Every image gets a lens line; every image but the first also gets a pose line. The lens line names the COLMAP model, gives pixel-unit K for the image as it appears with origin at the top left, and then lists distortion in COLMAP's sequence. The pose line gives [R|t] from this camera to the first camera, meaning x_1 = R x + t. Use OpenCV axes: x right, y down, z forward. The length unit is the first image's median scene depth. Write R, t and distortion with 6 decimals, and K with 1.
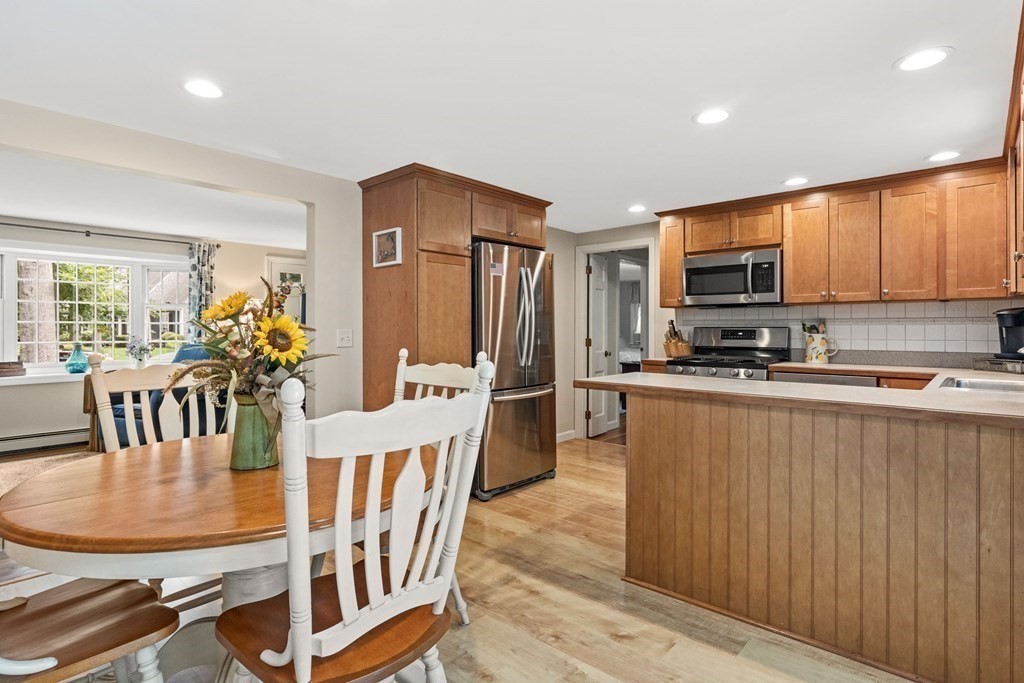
lens RADIAL K [[527.4, 0, 508.6], [0, 527.4, 336.1], [0, 0, 1]] dist [0.000051, -0.000026]
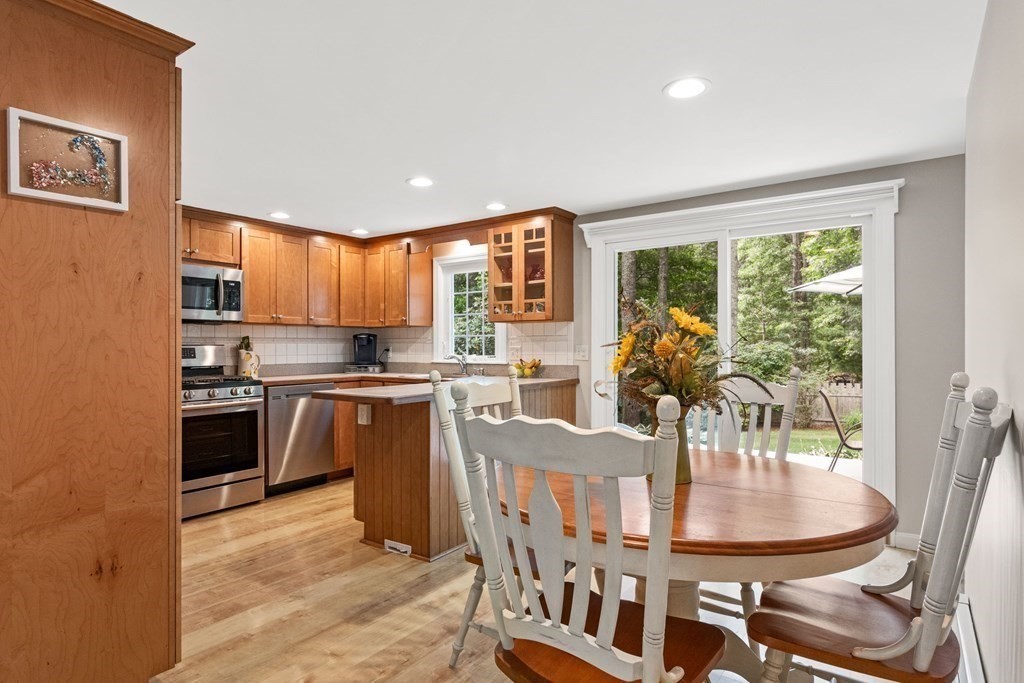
lens RADIAL K [[557.1, 0, 509.4], [0, 557.1, 344.3], [0, 0, 1]] dist [-0.001076, -0.000075]
pose [[-0.111953, 0.004298, 0.993704, -0.771547], [0.013292, 0.999908, -0.002827, -0.009700], [-0.993625, 0.012892, -0.112000, 0.719610]]
